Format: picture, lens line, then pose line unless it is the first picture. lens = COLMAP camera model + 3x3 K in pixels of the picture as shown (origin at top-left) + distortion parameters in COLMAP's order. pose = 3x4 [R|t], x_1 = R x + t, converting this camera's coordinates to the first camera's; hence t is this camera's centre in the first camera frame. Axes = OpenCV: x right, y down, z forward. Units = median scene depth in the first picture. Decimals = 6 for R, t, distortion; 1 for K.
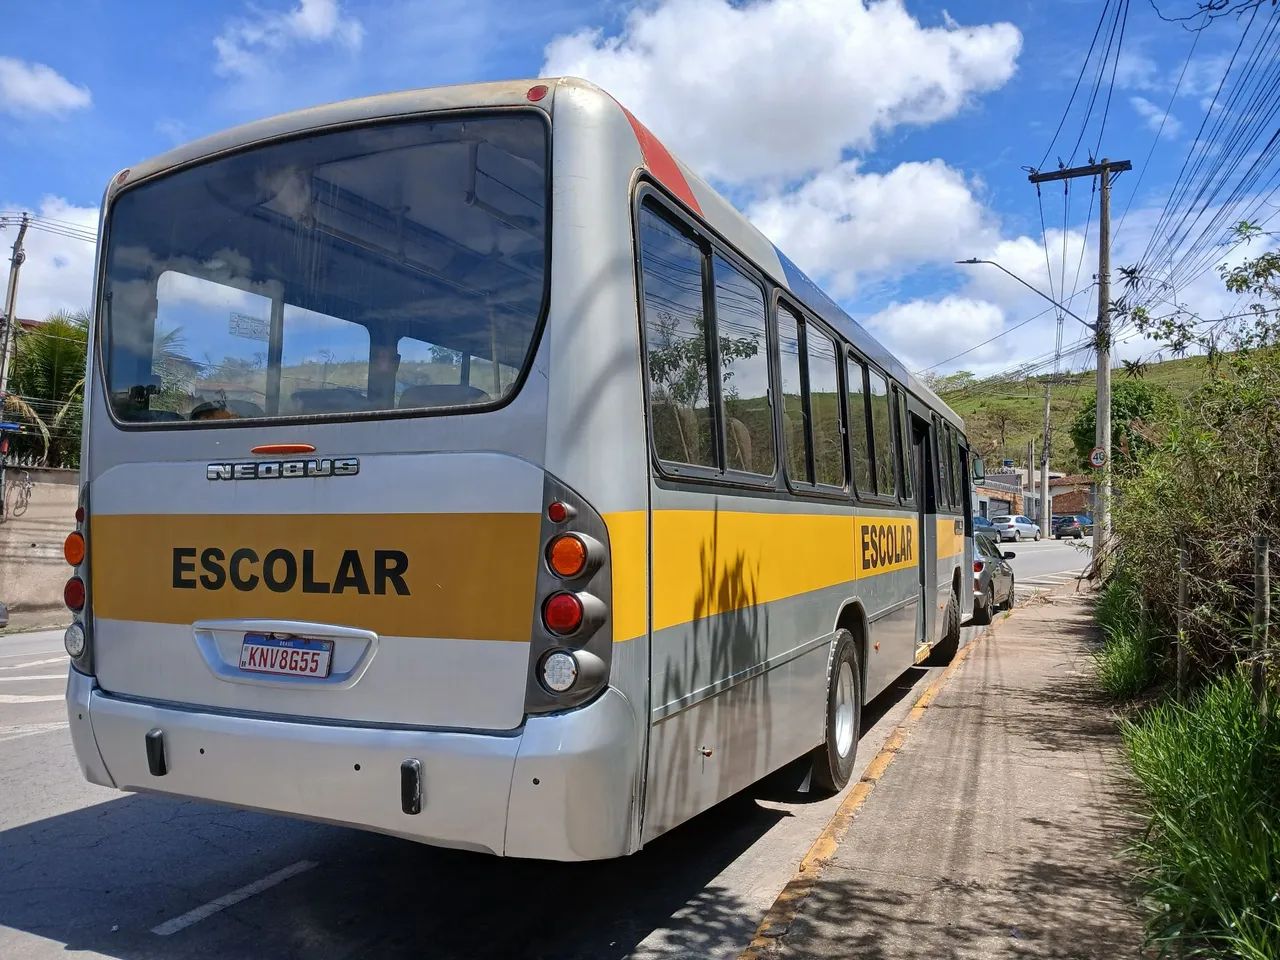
lens RADIAL K [[1071.6, 0, 666.1], [0, 1071.6, 483.2], [0, 0, 1]] dist [0.129297, -0.280219]
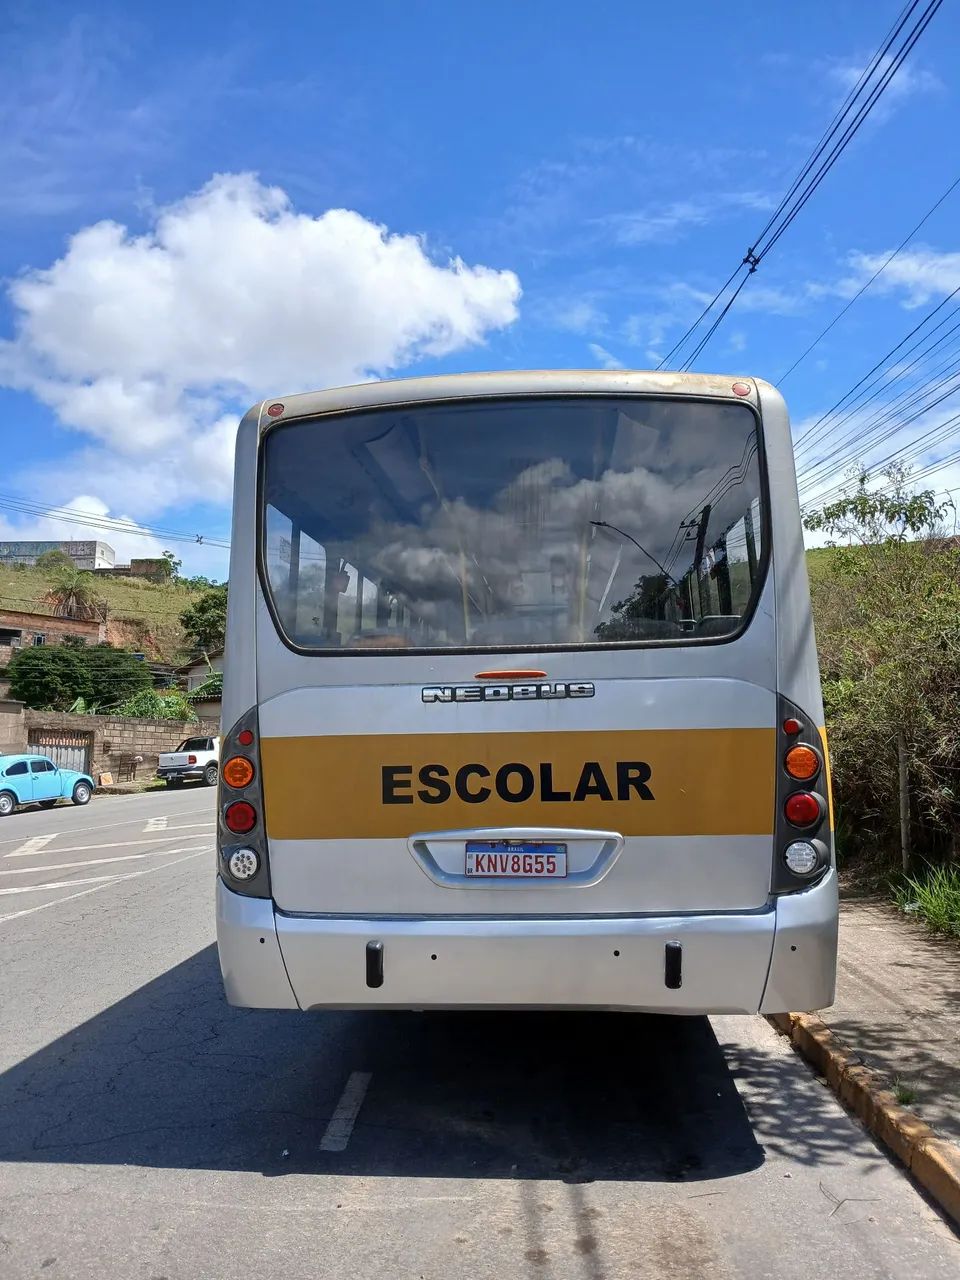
lens RADIAL K [[1071.6, 0, 500.7], [0, 1071.6, 635.8], [0, 0, 1]] dist [0.129297, -0.280219]
pose [[0.930493, 0.011137, 0.366141, -0.770140], [0.007132, 0.998797, -0.048506, -0.017506], [-0.366241, 0.047746, 0.929294, -0.032636]]
